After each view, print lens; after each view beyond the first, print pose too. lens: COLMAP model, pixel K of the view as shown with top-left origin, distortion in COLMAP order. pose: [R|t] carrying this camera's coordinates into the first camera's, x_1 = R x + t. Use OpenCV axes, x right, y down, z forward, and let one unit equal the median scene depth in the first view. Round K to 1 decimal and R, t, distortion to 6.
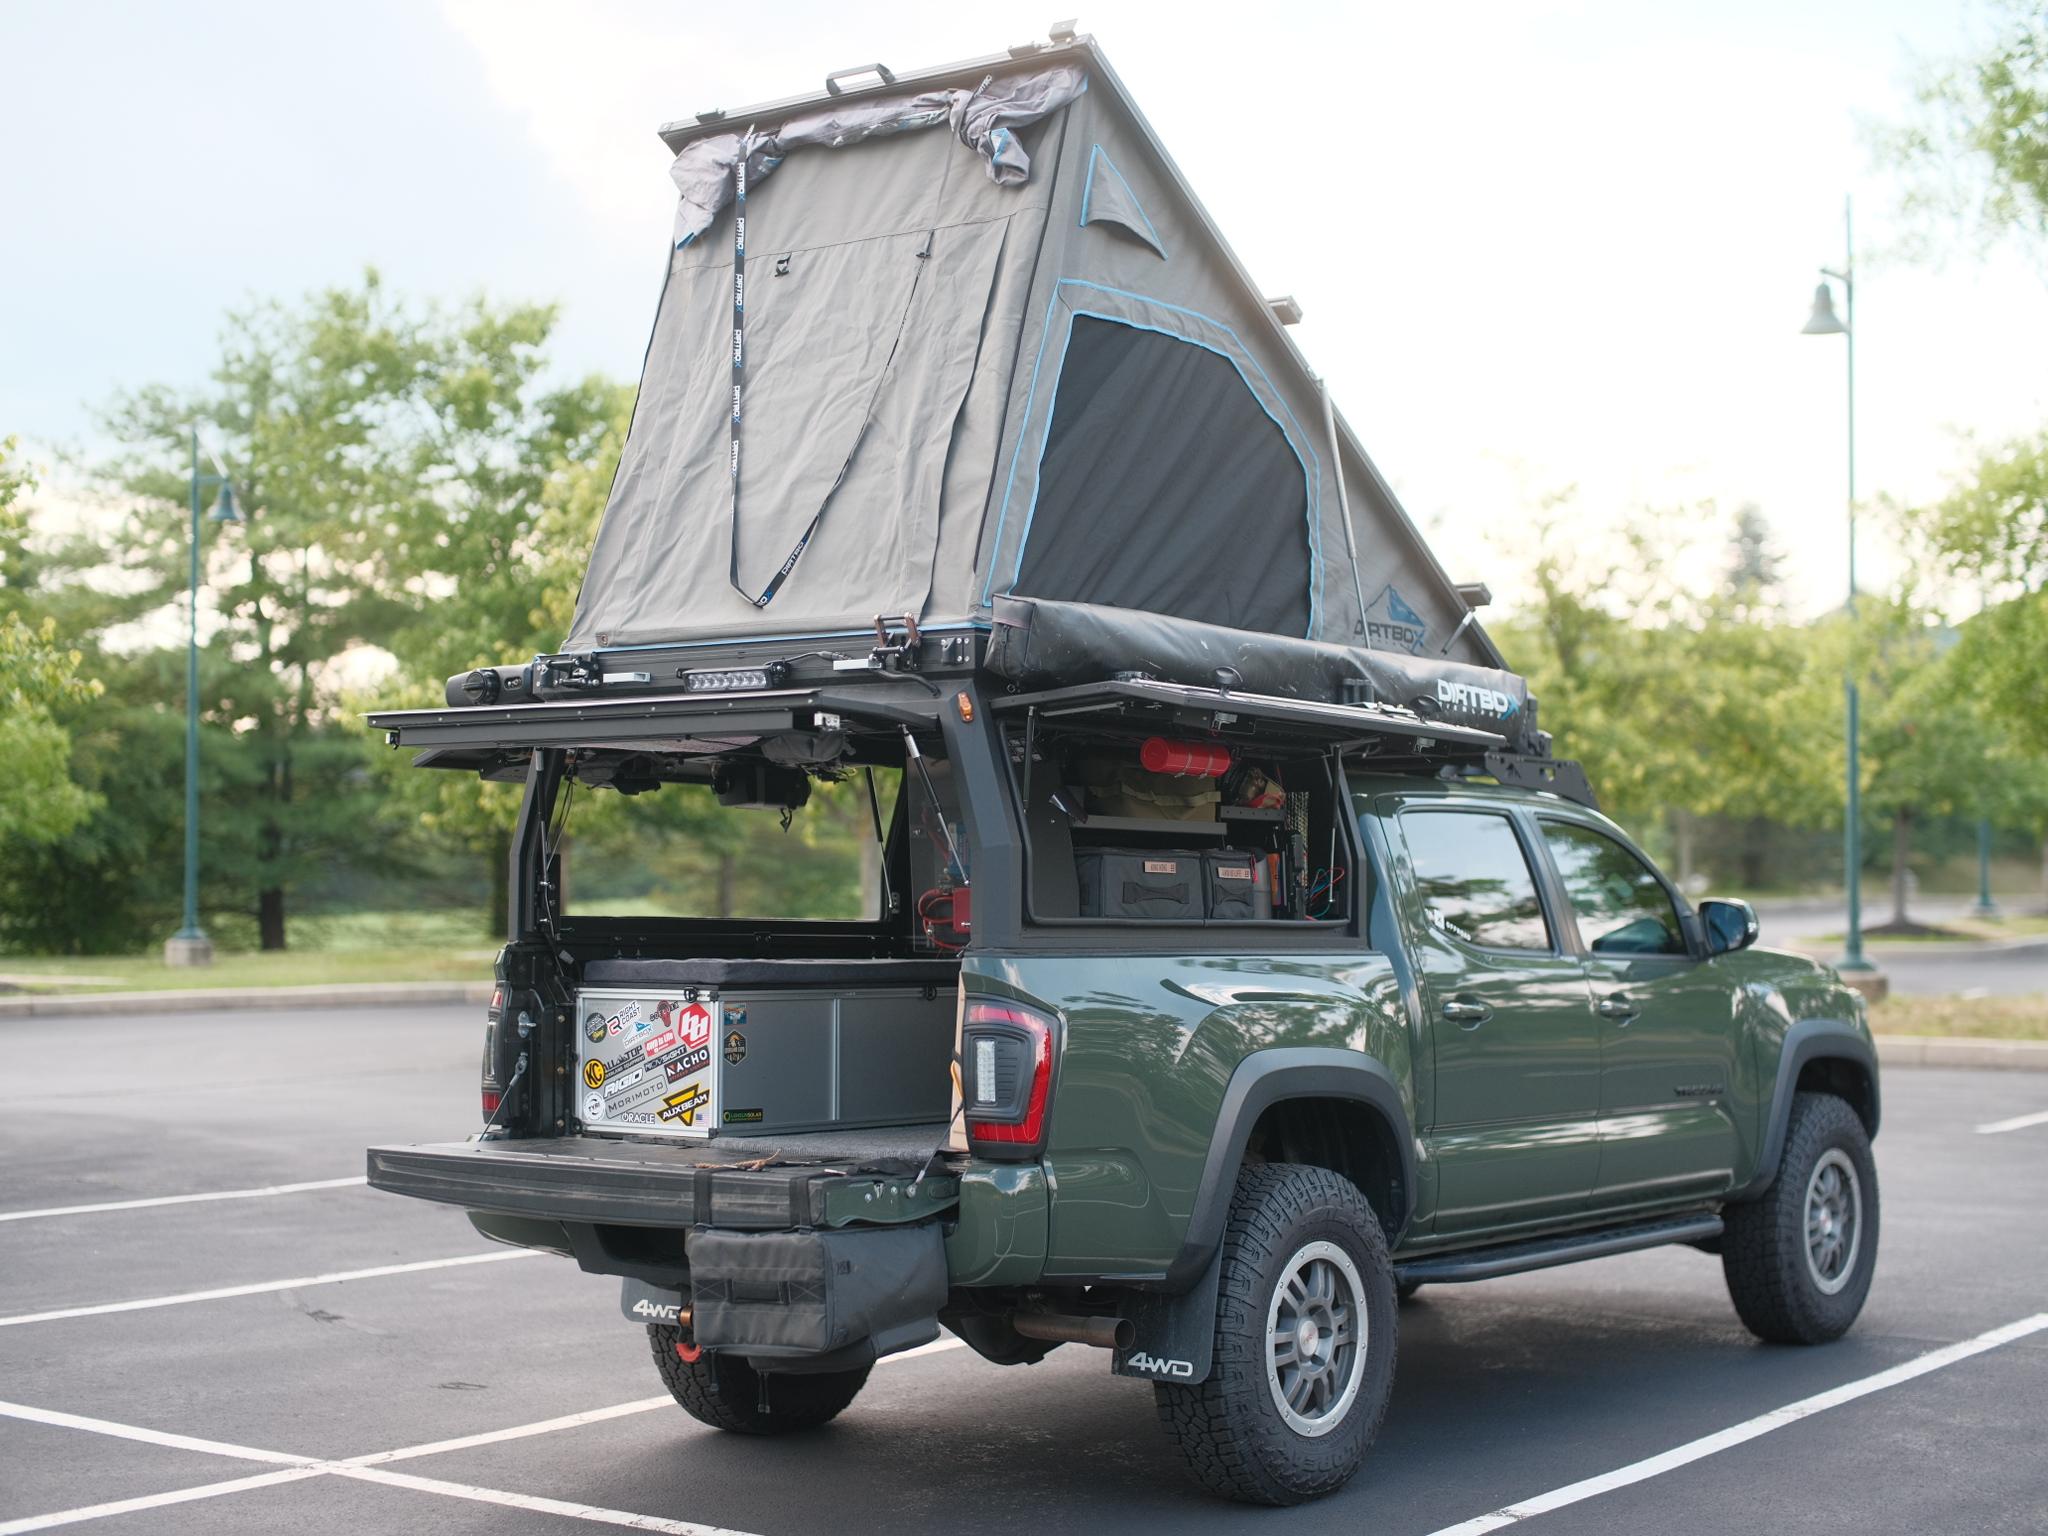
lens RADIAL K [[3041.3, 0, 1010.7], [0, 3041.3, 773.6], [0, 0, 1]] dist [-0.063917, 0.118165]
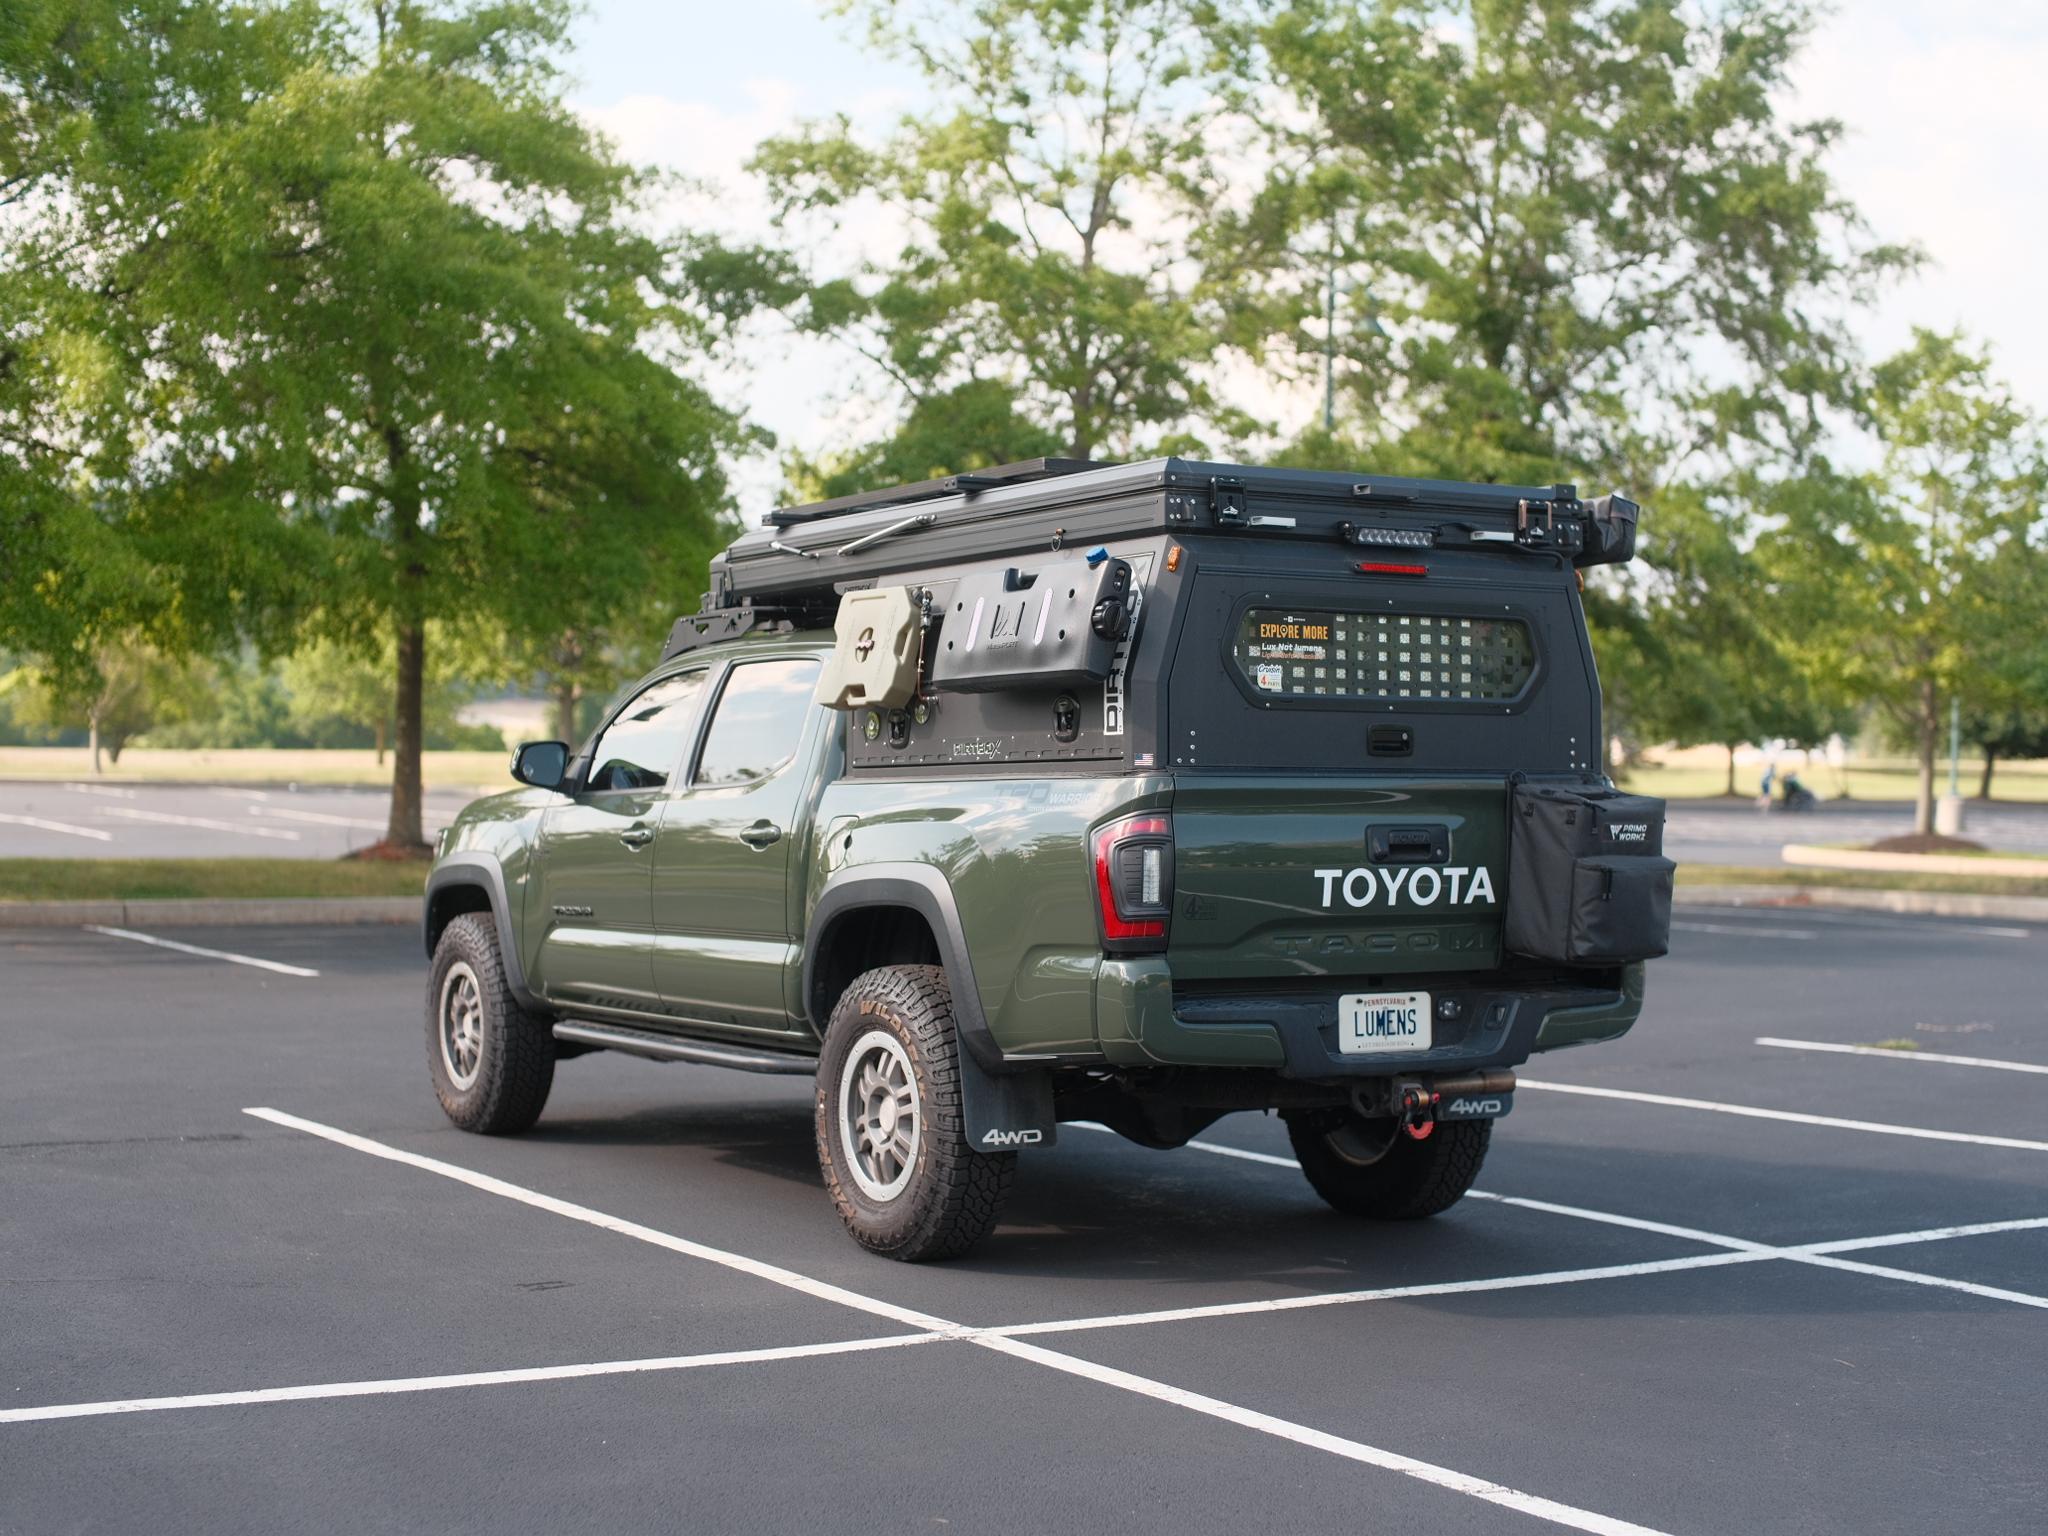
lens RADIAL K [[3053.9, 0, 1026.7], [0, 3053.9, 761.4], [0, 0, 1]] dist [-0.066645, 0.144854]
pose [[0.368913, 0.010130, 0.929409, -1.116518], [-0.046780, 0.998876, 0.007682, 0.046604], [-0.928286, -0.046312, 0.368972, 0.663345]]
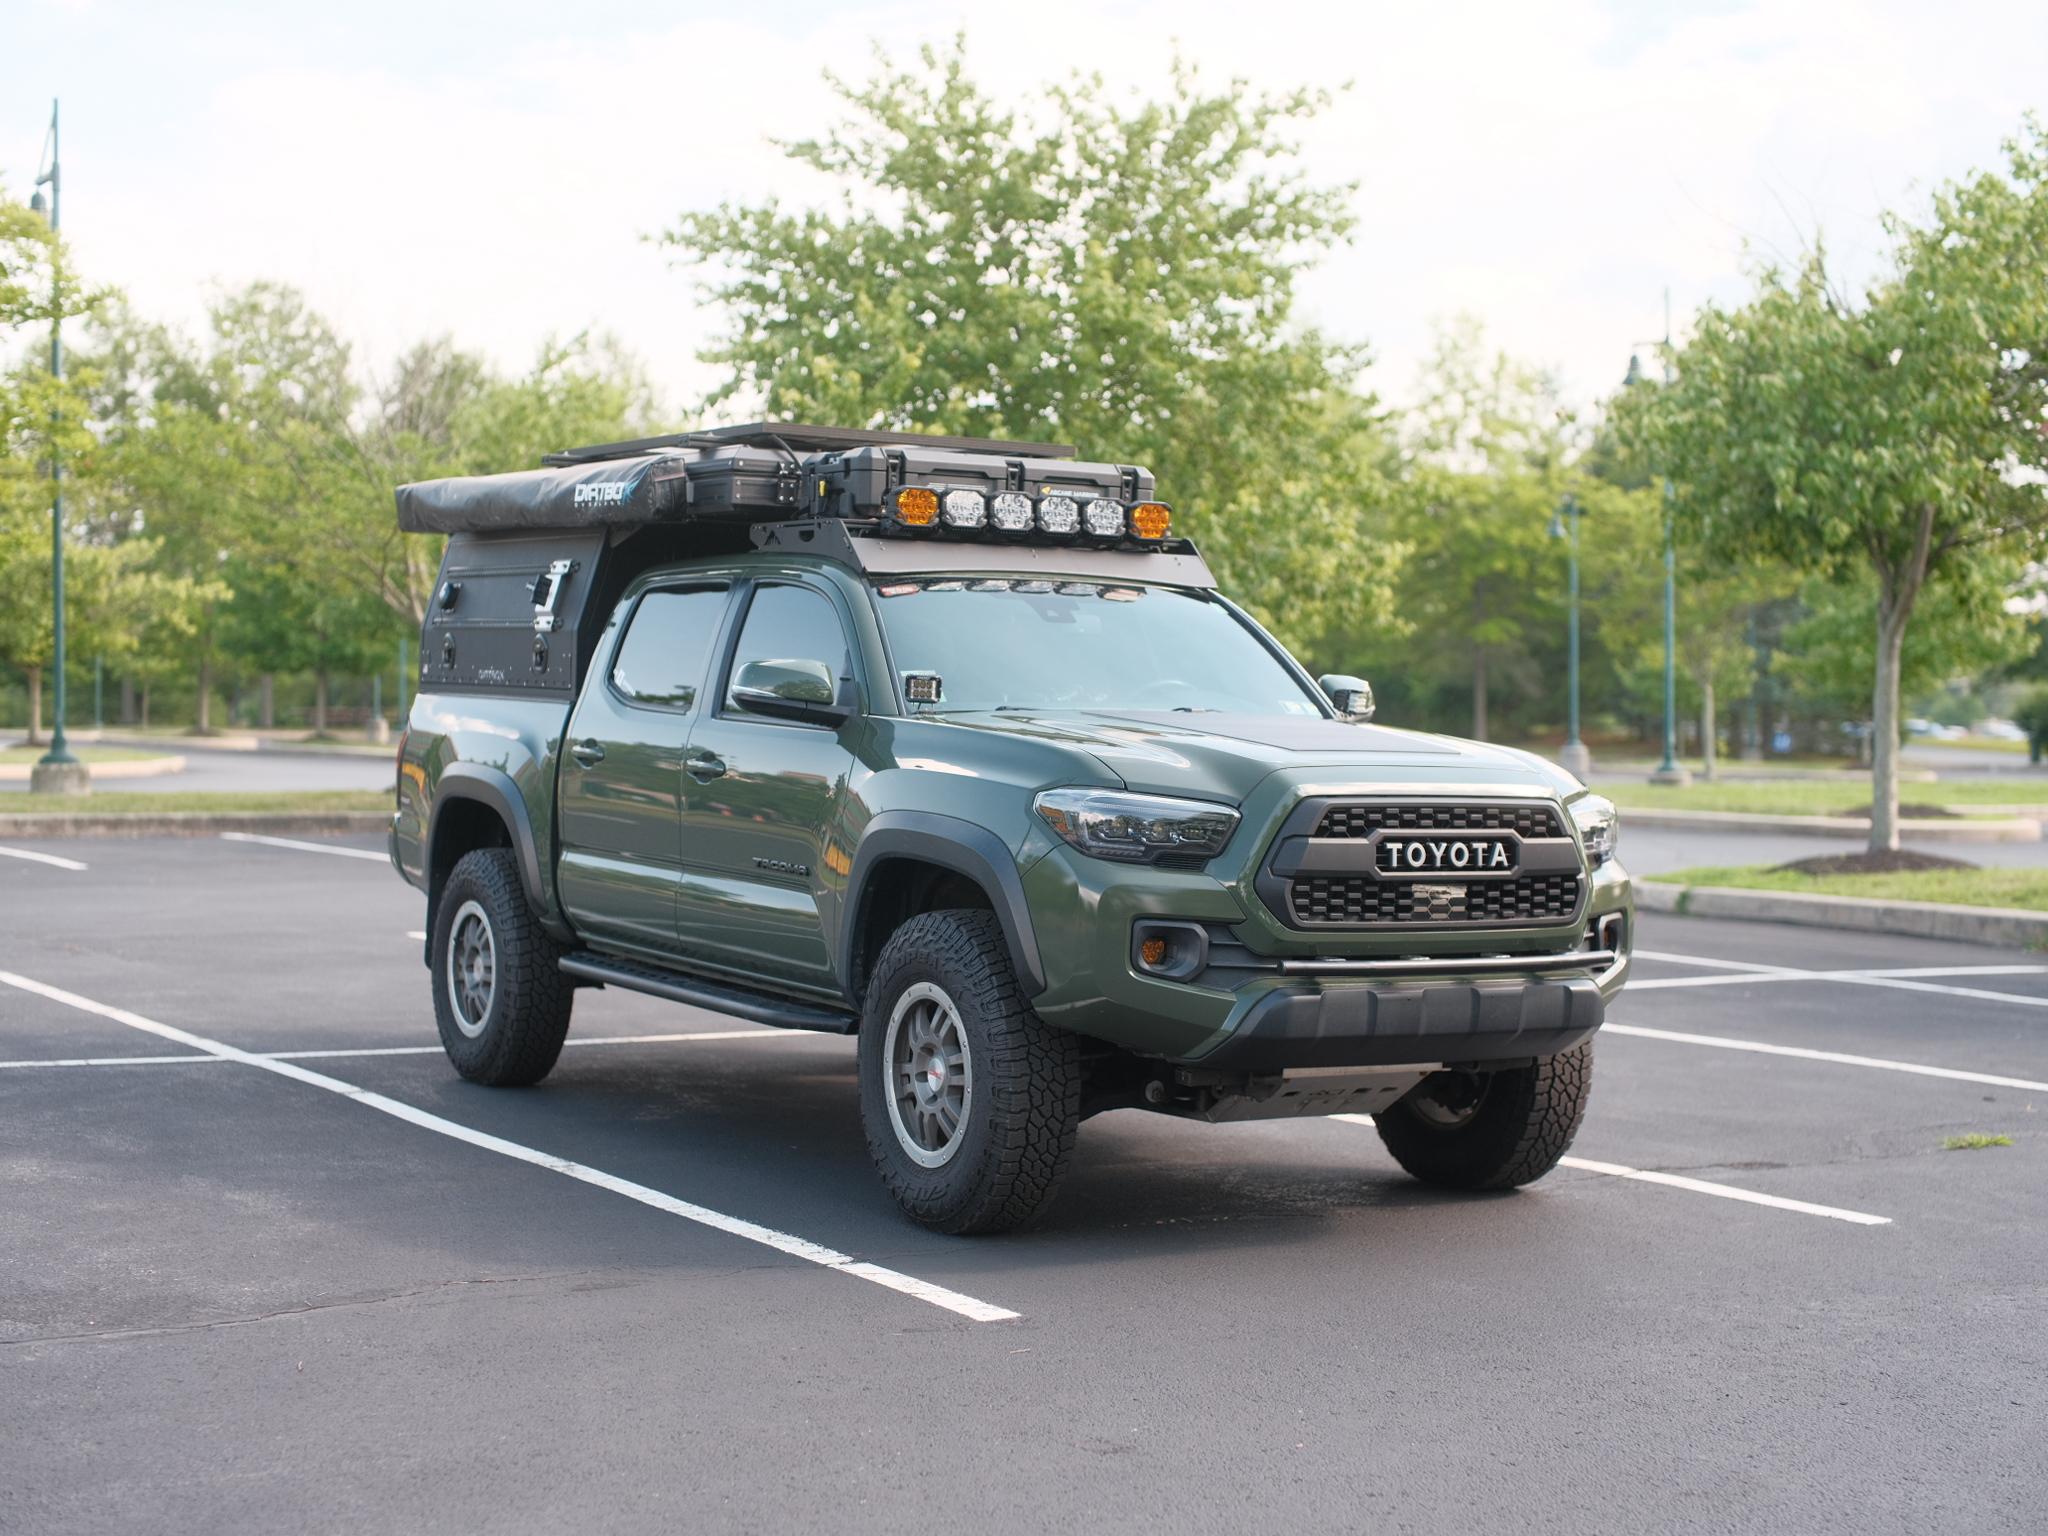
lens RADIAL K [[3041.3, 0, 1010.7], [0, 3041.3, 773.6], [0, 0, 1]] dist [-0.063917, 0.118165]
pose [[-0.378151, 0.011510, -0.925672, 1.283468], [0.016424, 0.999849, 0.005722, 0.087813], [0.925598, -0.013040, -0.378283, 1.720796]]
